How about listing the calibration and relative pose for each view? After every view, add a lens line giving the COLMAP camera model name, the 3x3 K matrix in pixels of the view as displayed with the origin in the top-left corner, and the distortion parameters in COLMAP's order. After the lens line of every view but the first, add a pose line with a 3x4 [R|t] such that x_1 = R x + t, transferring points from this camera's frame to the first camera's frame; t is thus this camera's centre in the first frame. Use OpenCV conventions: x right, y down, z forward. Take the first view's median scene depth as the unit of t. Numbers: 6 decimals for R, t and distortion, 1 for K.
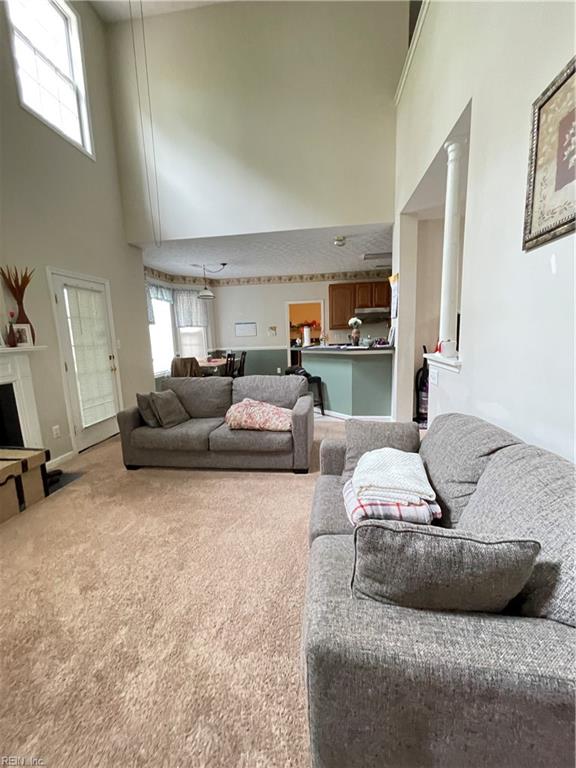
lens RADIAL K [[308.9, 0, 288.0], [0, 308.9, 384.0], [0, 0, 1]] dist [0.000665, 0.000164]
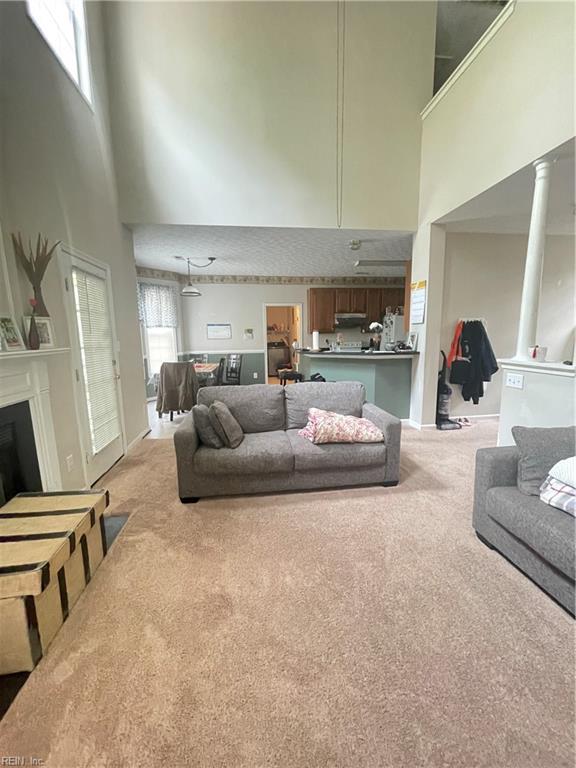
lens RADIAL K [[308.9, 0, 288.0], [0, 308.9, 384.0], [0, 0, 1]] dist [0.000665, 0.000164]
pose [[0.966687, -0.020580, 0.255132, -0.374160], [0.023735, 0.999675, -0.009297, -0.014318], [-0.254858, 0.015043, 0.966862, 0.126863]]
